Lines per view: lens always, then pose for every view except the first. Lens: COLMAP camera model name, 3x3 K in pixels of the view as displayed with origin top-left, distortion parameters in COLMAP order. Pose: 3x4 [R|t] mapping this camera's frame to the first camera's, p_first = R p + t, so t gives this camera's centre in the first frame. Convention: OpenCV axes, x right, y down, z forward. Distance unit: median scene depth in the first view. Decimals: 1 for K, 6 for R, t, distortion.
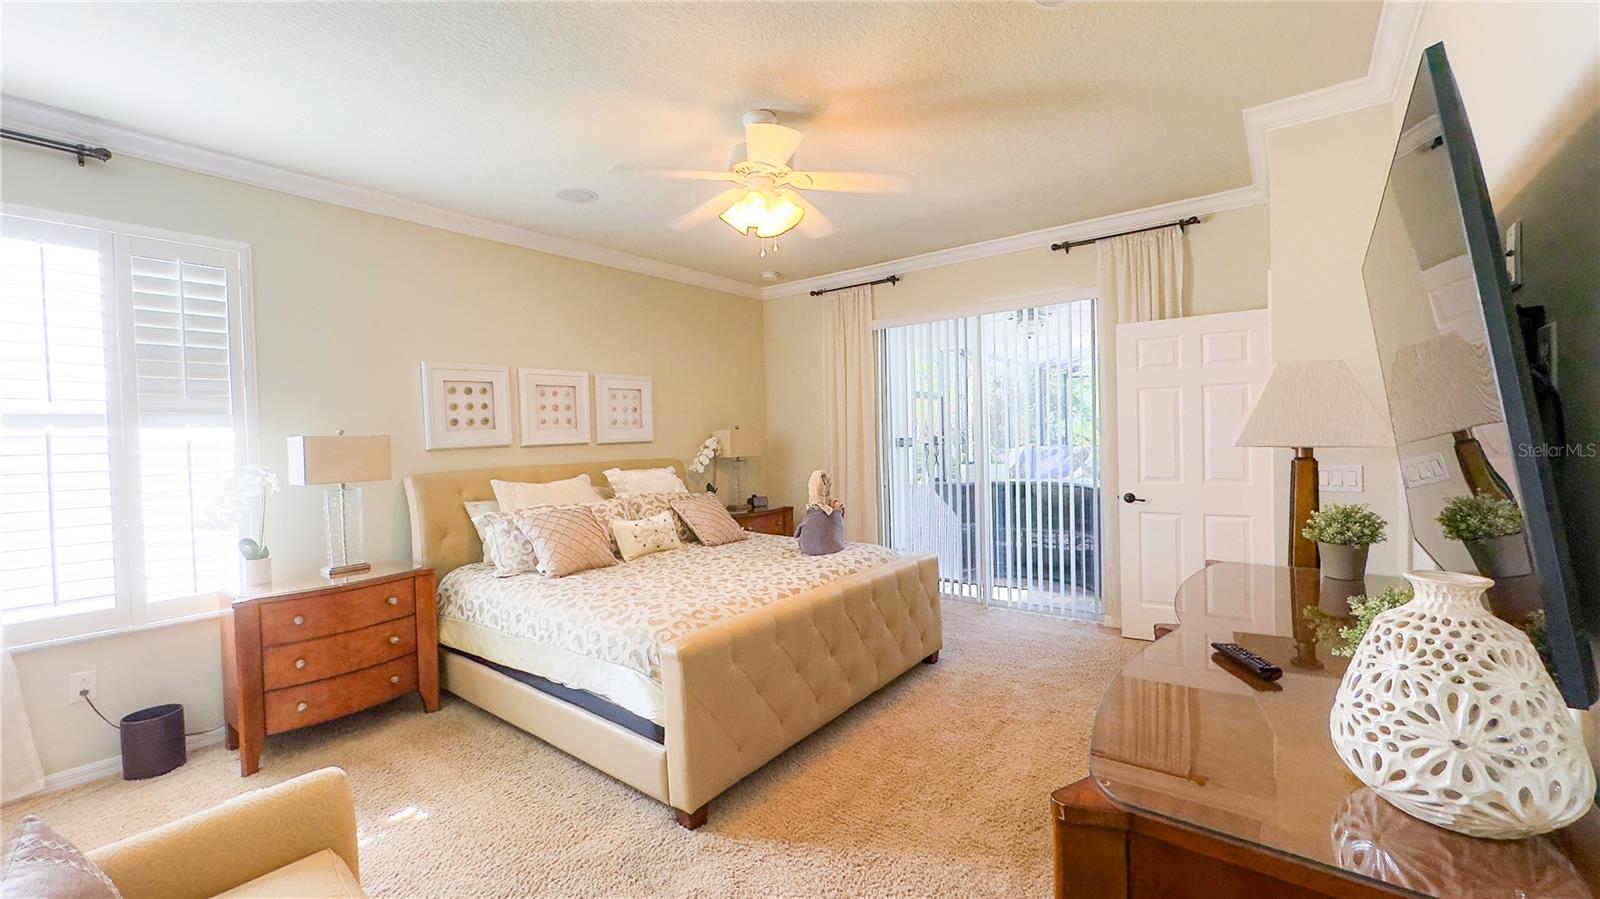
lens RADIAL K [[640.7, 0, 800.0], [0, 640.7, 449.5], [0, 0, 1]] dist [-0.001420, 0.000263]
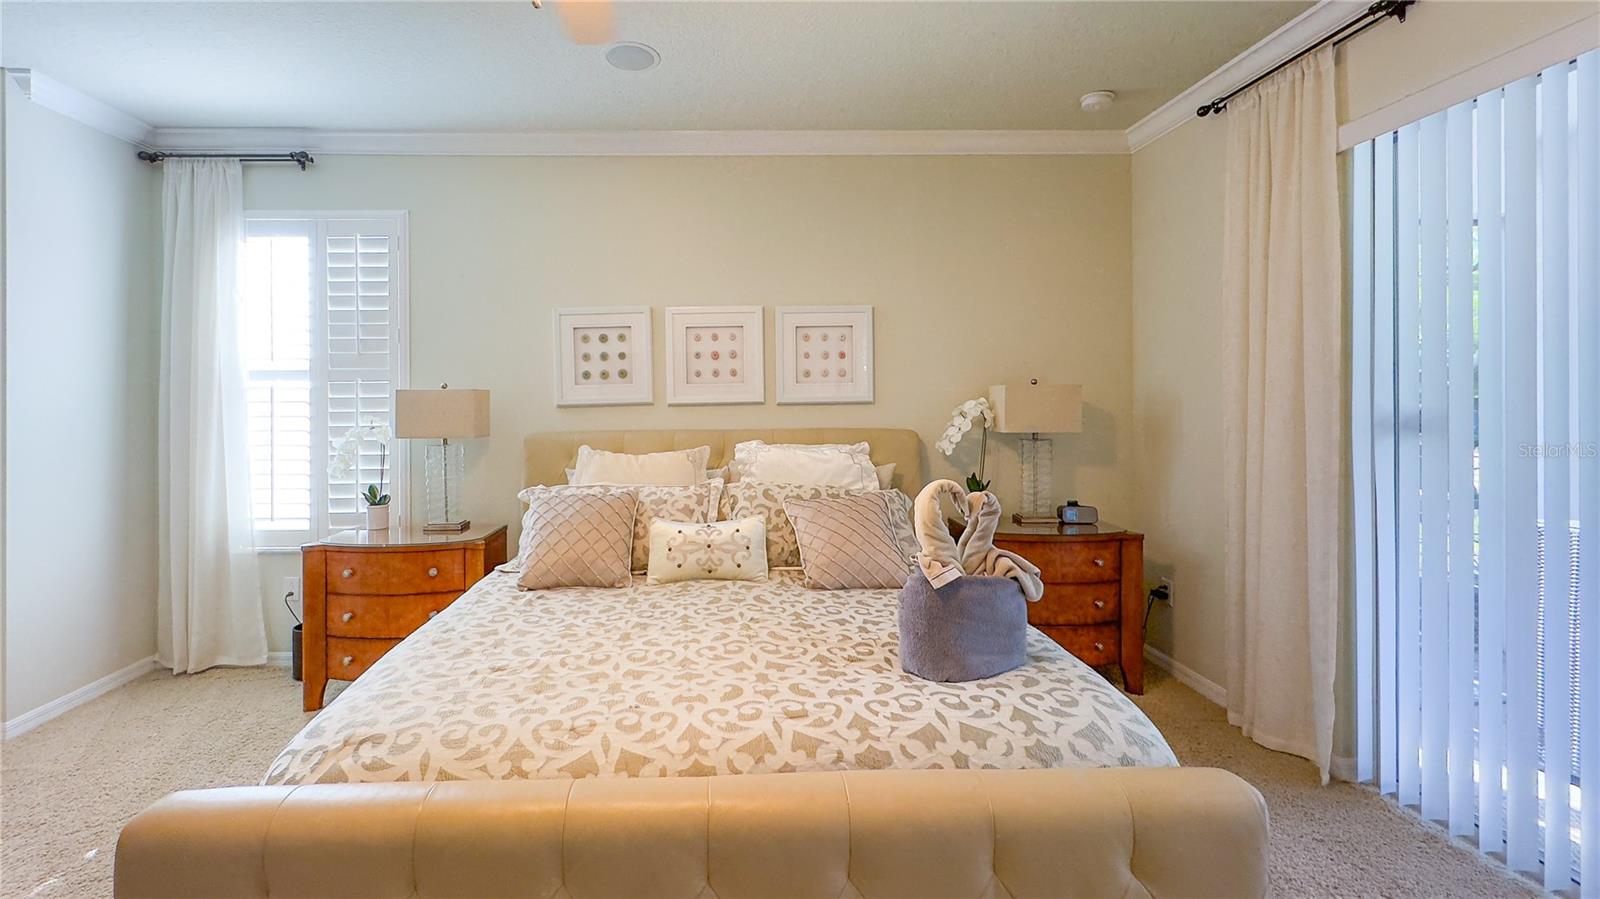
lens RADIAL K [[664.7, 0, 795.8], [0, 664.7, 397.7], [0, 0, 1]] dist [-0.001320, 0.000205]
pose [[0.627145, 0.026170, -0.778463, 0.330337], [-0.027562, 0.999555, 0.011399, -0.029119], [0.778414, 0.014307, 0.627588, 0.634667]]
